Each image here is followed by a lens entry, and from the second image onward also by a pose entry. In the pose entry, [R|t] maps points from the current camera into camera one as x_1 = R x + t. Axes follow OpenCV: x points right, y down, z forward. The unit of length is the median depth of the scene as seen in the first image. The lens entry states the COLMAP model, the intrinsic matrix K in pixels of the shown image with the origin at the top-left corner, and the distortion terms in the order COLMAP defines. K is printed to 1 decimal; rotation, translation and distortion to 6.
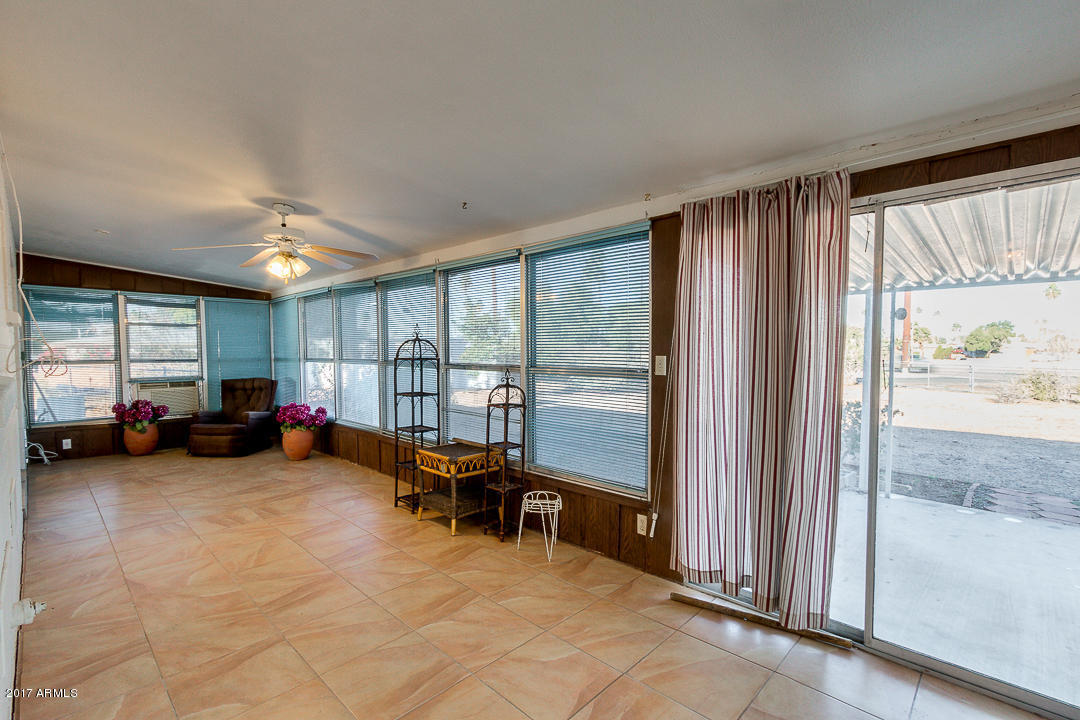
lens RADIAL K [[487.7, 0, 542.8], [0, 487.7, 368.9], [0, 0, 1]] dist [0.002094, -0.000395]
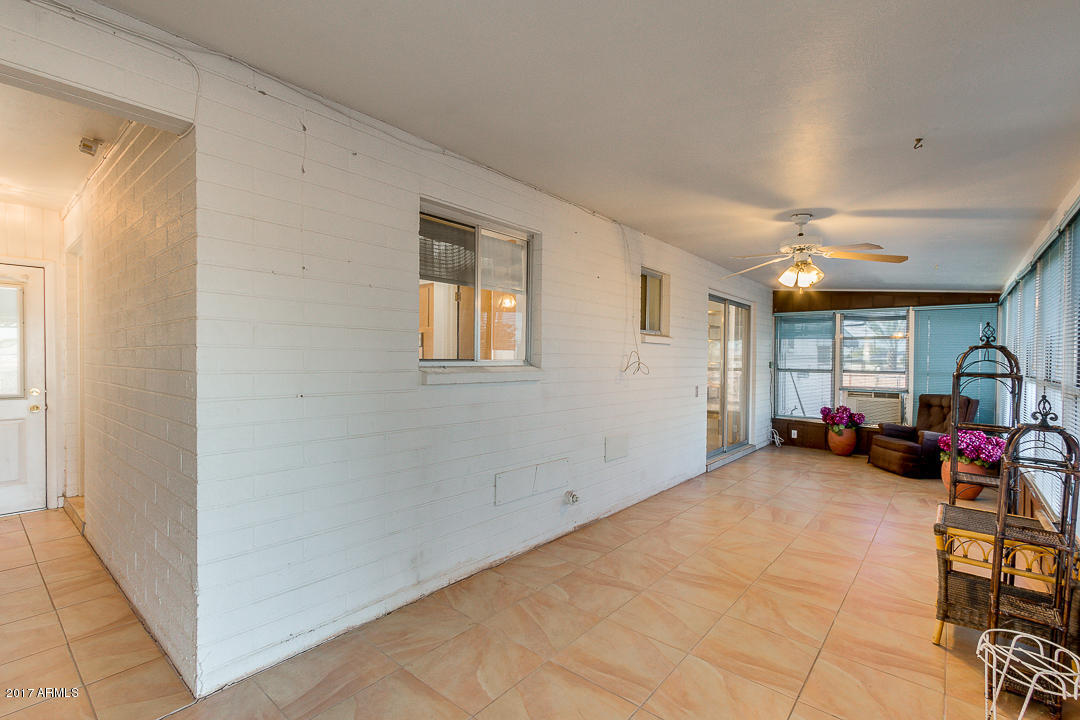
lens RADIAL K [[487.7, 0, 542.8], [0, 487.7, 368.9], [0, 0, 1]] dist [0.002094, -0.000395]
pose [[0.066524, 0.021905, -0.997544, 0.249604], [-0.051146, 0.998520, 0.018515, -0.006895], [0.996473, 0.049789, 0.067546, 0.240679]]
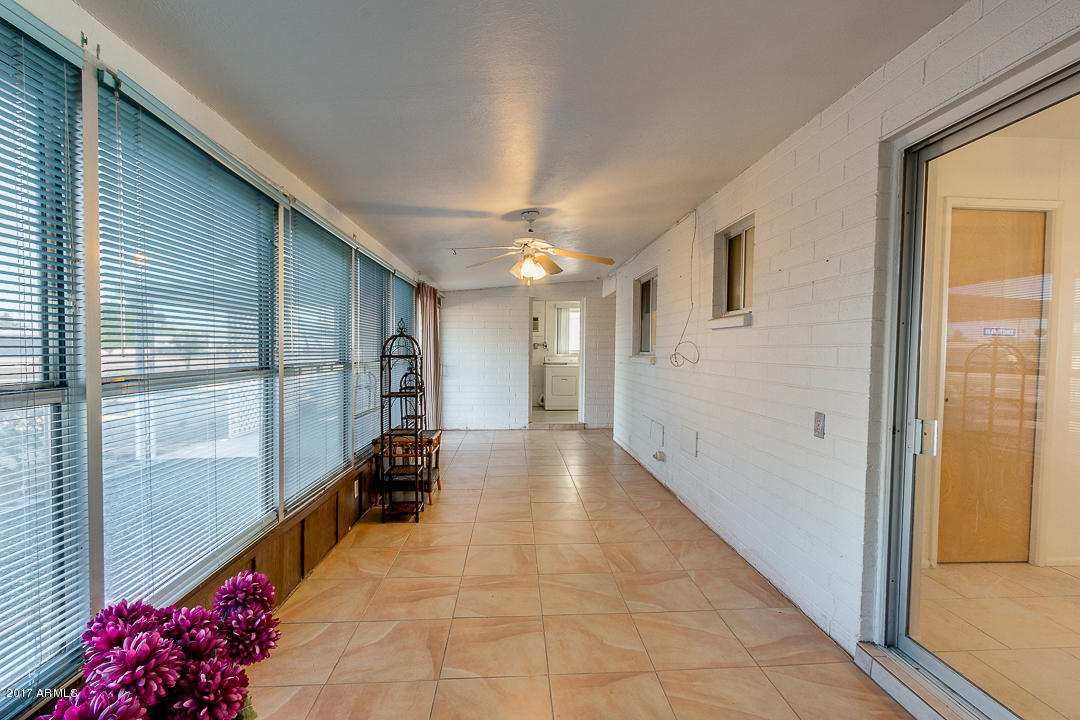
lens RADIAL K [[487.7, 0, 542.8], [0, 487.7, 368.9], [0, 0, 1]] dist [0.002094, -0.000395]
pose [[-0.734081, -0.031118, 0.678349, -0.735659], [0.020380, 0.997490, 0.067812, -0.036831], [-0.678756, 0.063604, -0.731604, 1.020355]]
